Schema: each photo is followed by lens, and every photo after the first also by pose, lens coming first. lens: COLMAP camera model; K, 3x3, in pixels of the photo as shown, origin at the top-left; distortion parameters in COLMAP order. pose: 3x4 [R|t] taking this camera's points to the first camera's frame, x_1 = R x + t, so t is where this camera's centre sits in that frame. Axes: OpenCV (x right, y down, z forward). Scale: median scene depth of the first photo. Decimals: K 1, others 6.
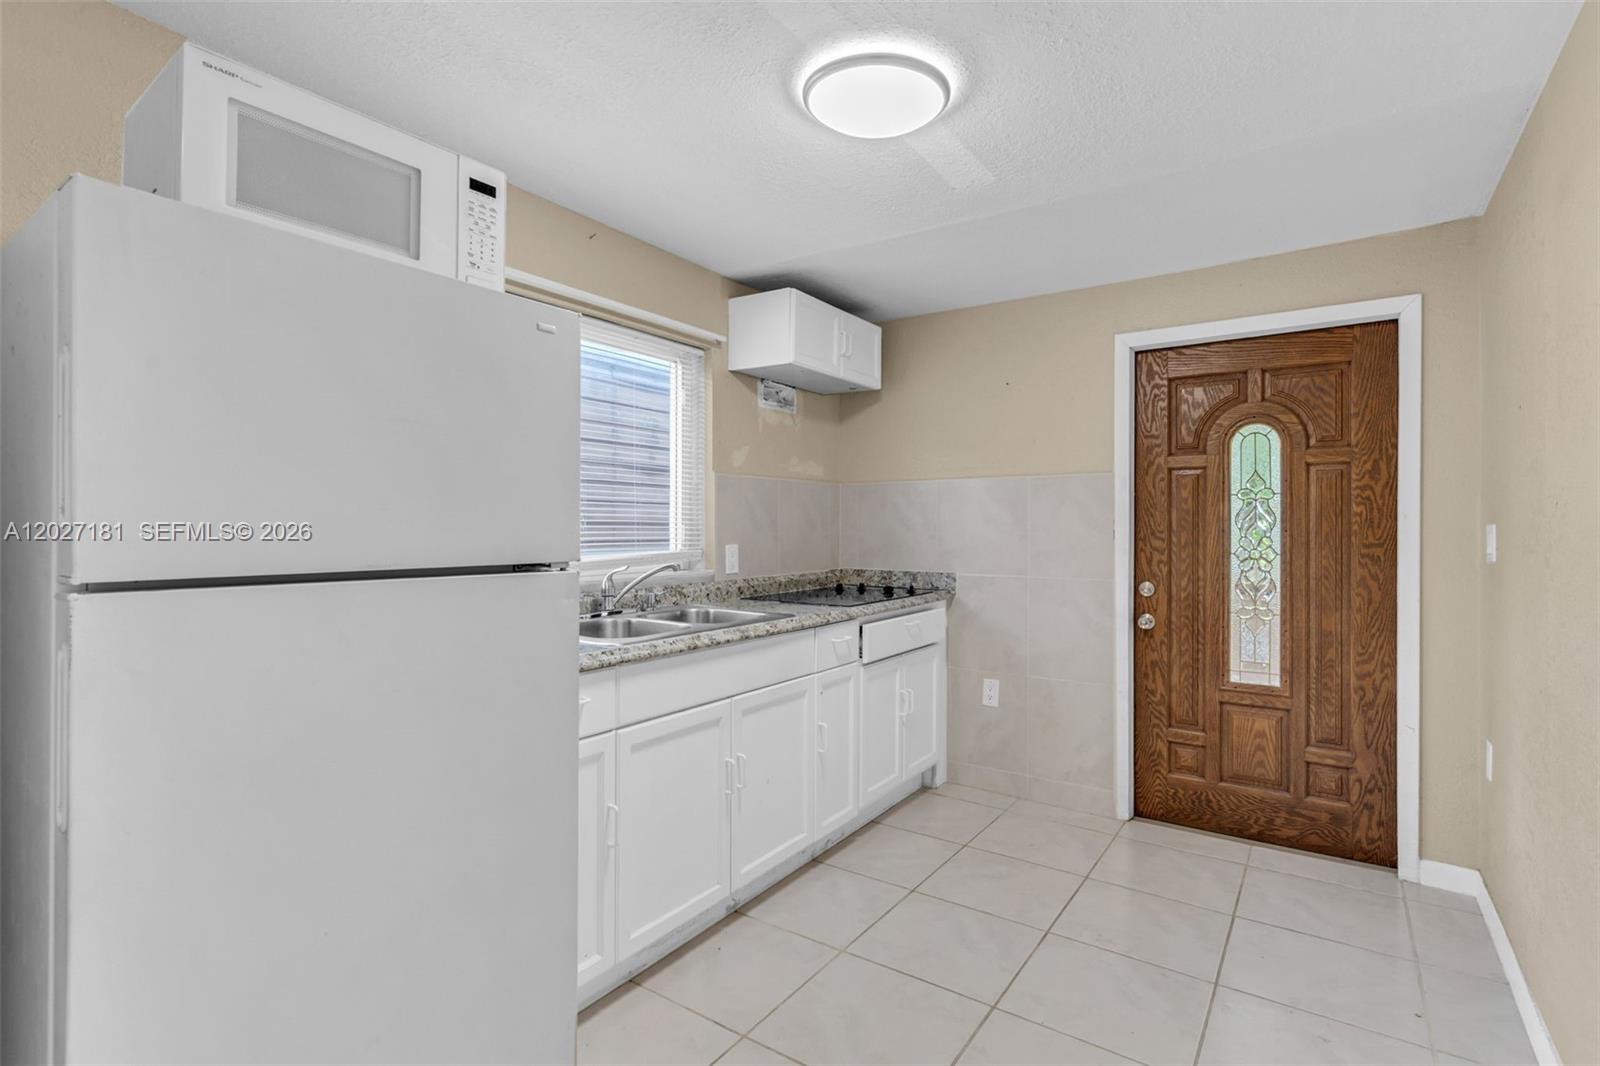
lens RADIAL K [[763.9, 0, 799.3], [0, 763.9, 534.8], [0, 0, 1]] dist [-0.000394, -0.000119]
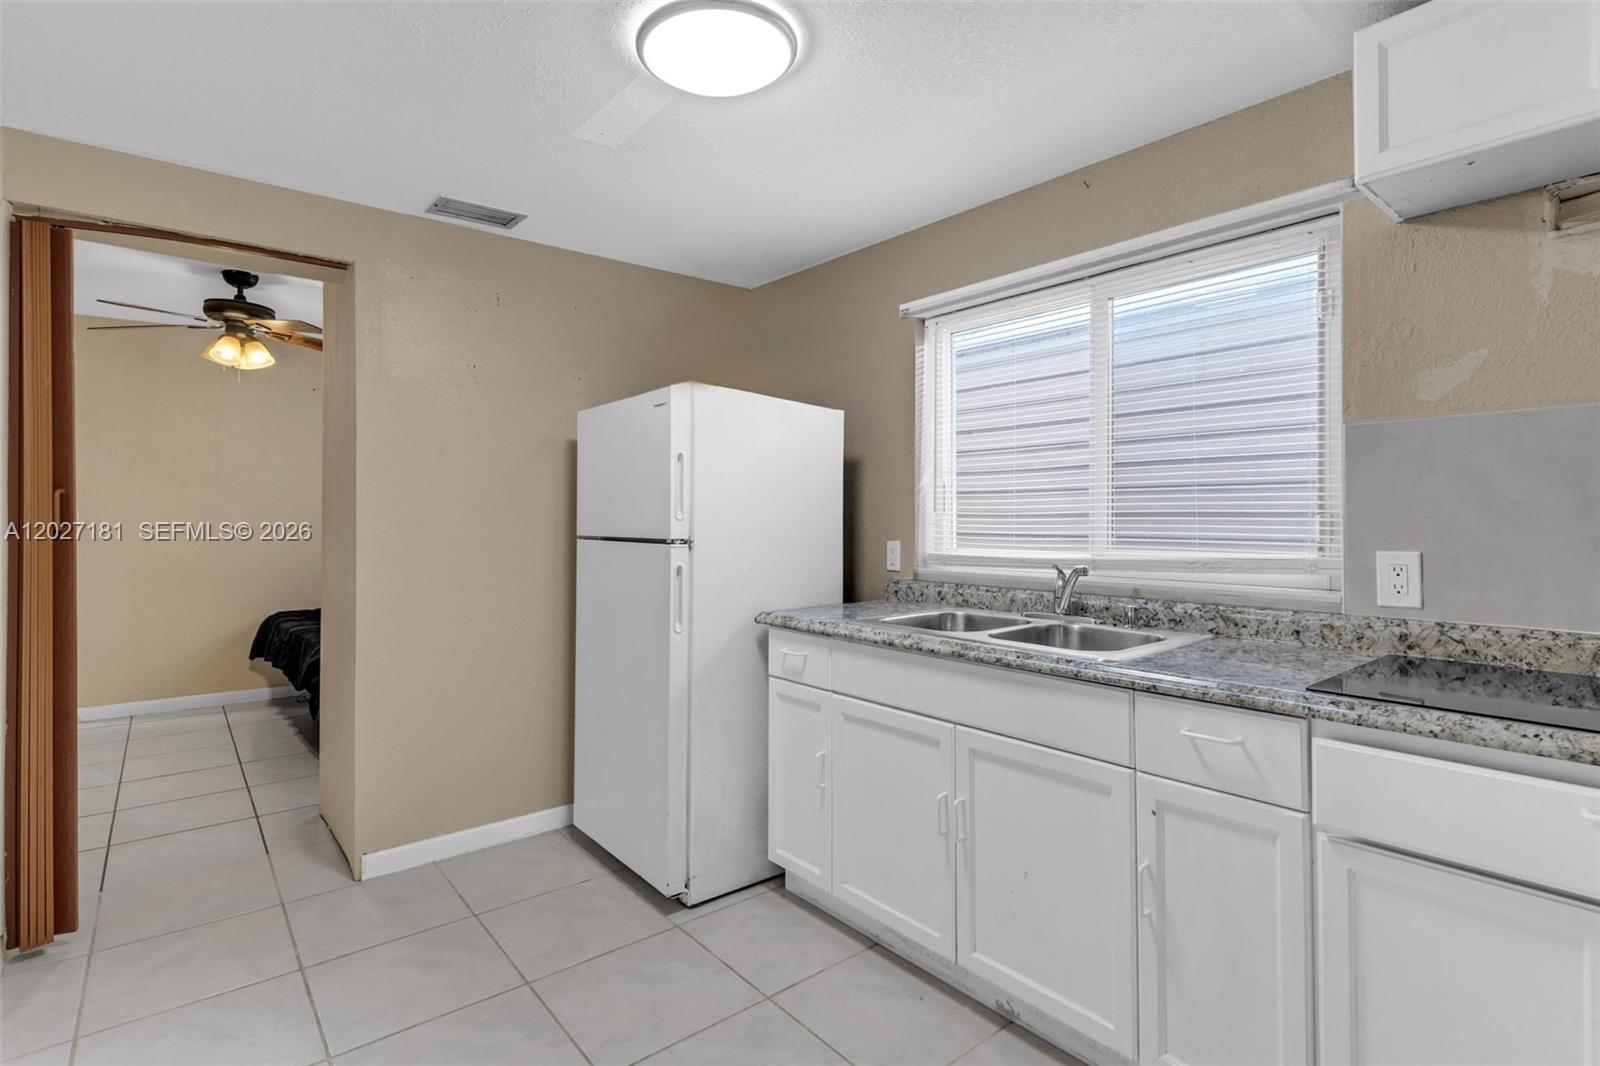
lens RADIAL K [[763.9, 0, 809.4], [0, 763.9, 525.8], [0, 0, 1]] dist [-0.000394, -0.000119]
pose [[-0.259055, 0.003911, -0.965855, 0.576231], [-0.011395, 0.999910, 0.007105, -0.004316], [0.965795, 0.012847, -0.258987, 0.816946]]
